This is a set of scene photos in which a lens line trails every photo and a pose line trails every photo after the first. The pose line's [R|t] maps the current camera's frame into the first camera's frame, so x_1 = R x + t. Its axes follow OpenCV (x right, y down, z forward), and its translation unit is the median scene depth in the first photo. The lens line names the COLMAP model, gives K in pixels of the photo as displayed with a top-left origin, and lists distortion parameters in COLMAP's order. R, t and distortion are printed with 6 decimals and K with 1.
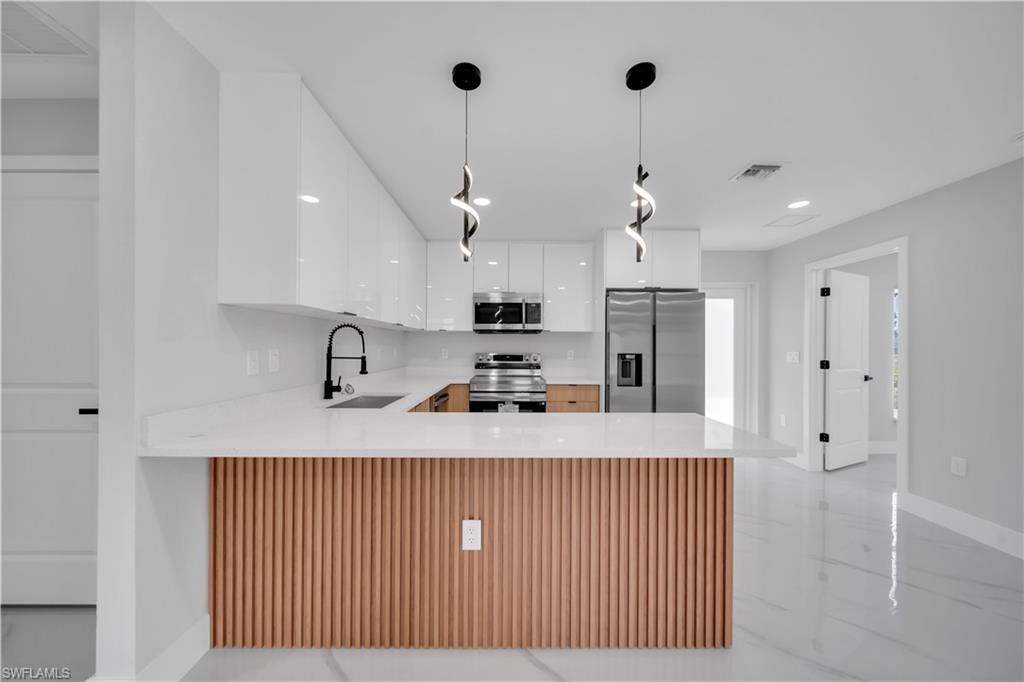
lens RADIAL K [[353.9, 0, 512.3], [0, 353.9, 348.7], [0, 0, 1]] dist [0.001472, 0.000078]
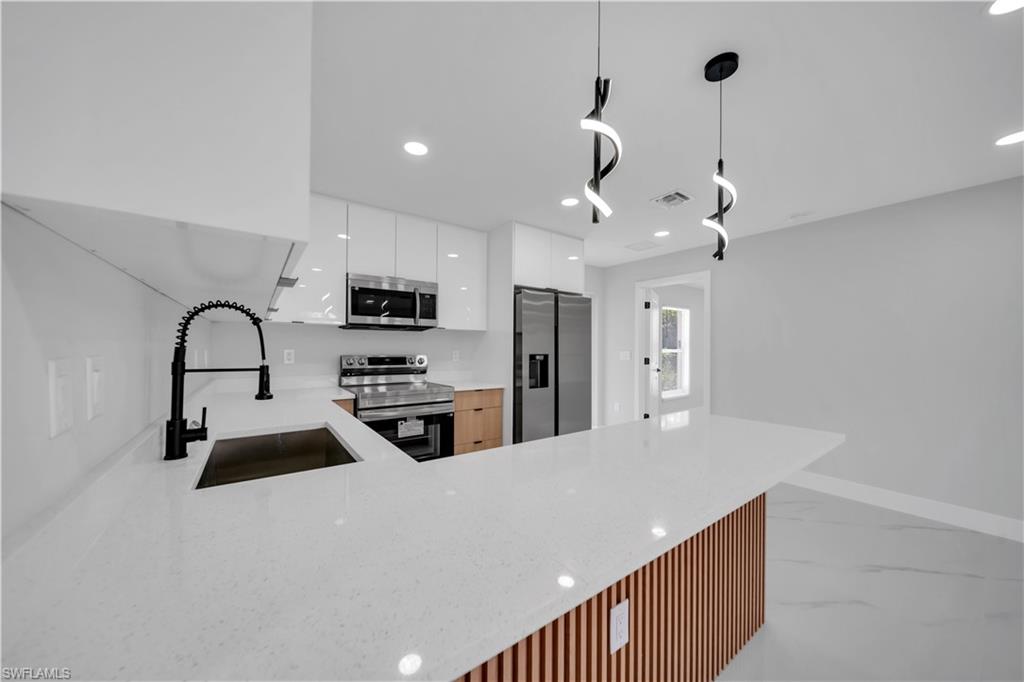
lens RADIAL K [[355.1, 0, 512.1], [0, 355.1, 347.1], [0, 0, 1]] dist [0.011475, 0.000018]
pose [[0.815420, 0.001719, 0.578867, -0.289996], [-0.000307, 0.999997, -0.002537, -0.003539], [-0.578869, 0.001891, 0.815418, 0.237431]]
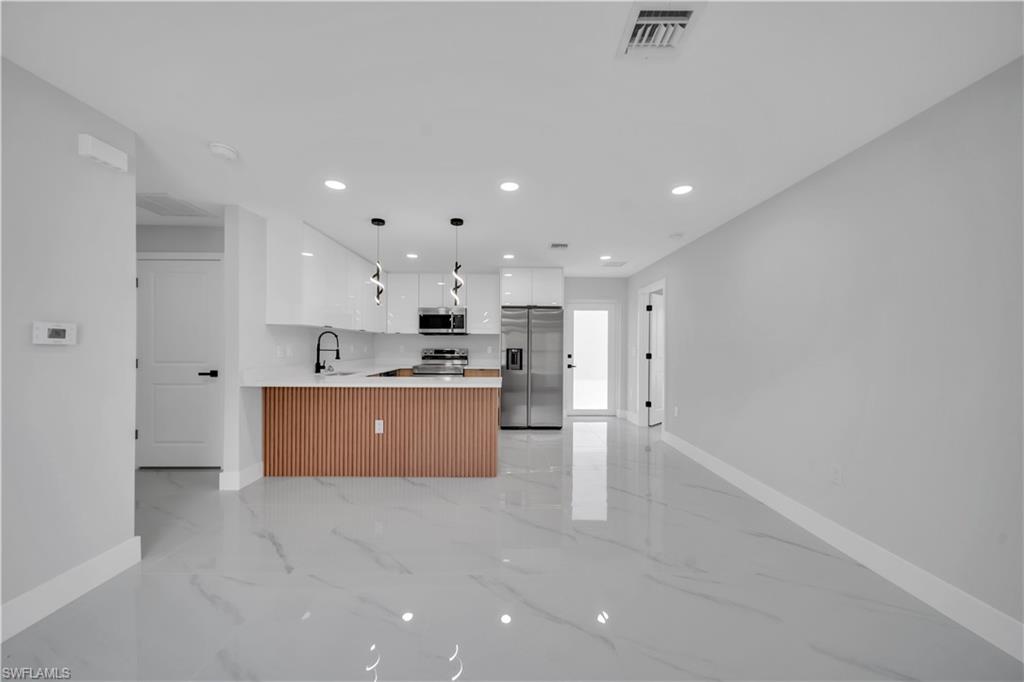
lens RADIAL K [[355.1, 0, 512.1], [0, 355.1, 347.1], [0, 0, 1]] dist [0.011475, 0.000018]
pose [[0.999998, 0.000861, 0.001711, 0.312855], [-0.000865, 0.999998, 0.001927, 0.003853], [-0.001710, -0.001928, 0.999997, -0.548469]]
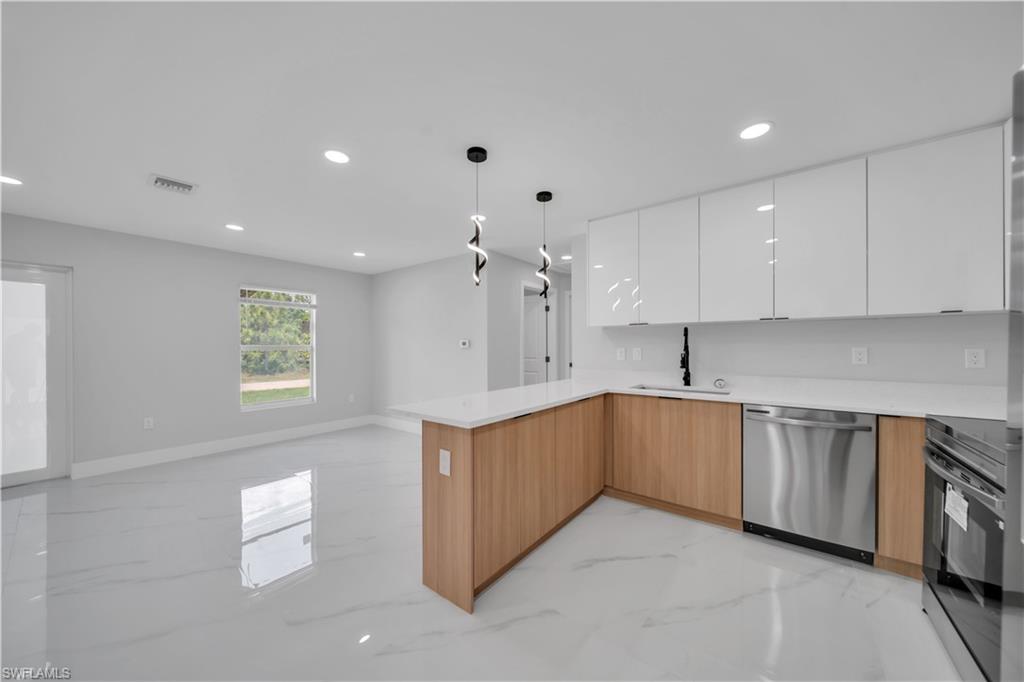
lens RADIAL K [[355.1, 0, 512.1], [0, 355.1, 347.1], [0, 0, 1]] dist [0.011475, 0.000018]
pose [[-0.623339, -0.002276, -0.781949, 0.617442], [-0.000584, 0.999997, -0.002445, 0.000772], [0.781952, -0.001067, -0.623338, 0.887460]]
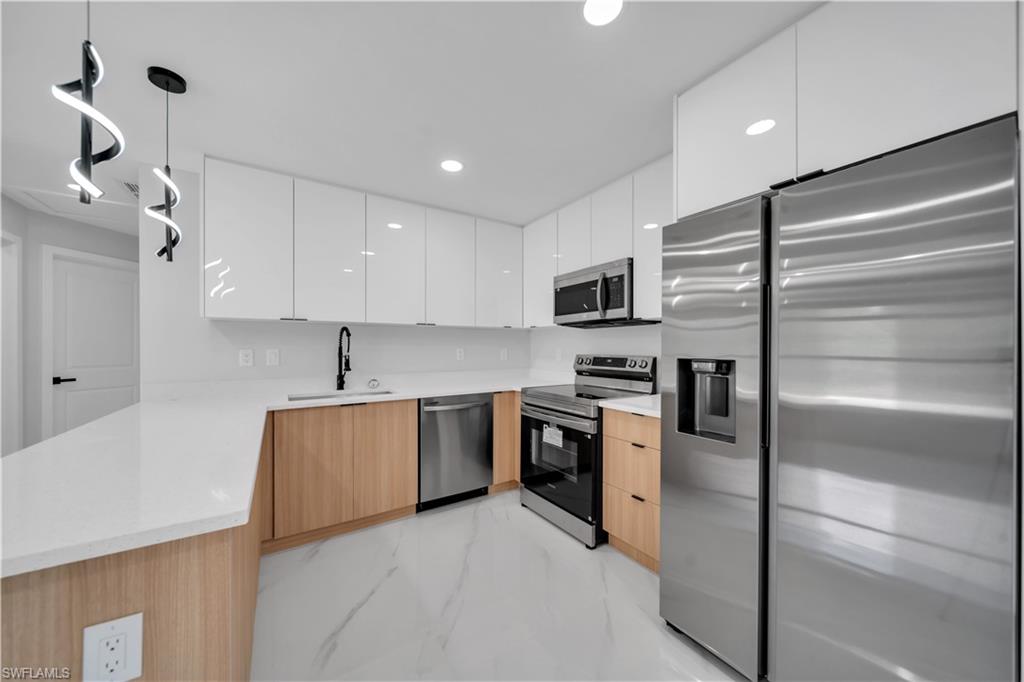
lens RADIAL K [[353.9, 0, 512.3], [0, 353.9, 348.7], [0, 0, 1]] dist [0.001472, 0.000078]
pose [[0.537975, -0.003372, -0.842954, 0.552871], [0.001987, 0.999994, -0.002732, 0.002320], [0.842958, -0.000205, 0.537979, 0.567574]]
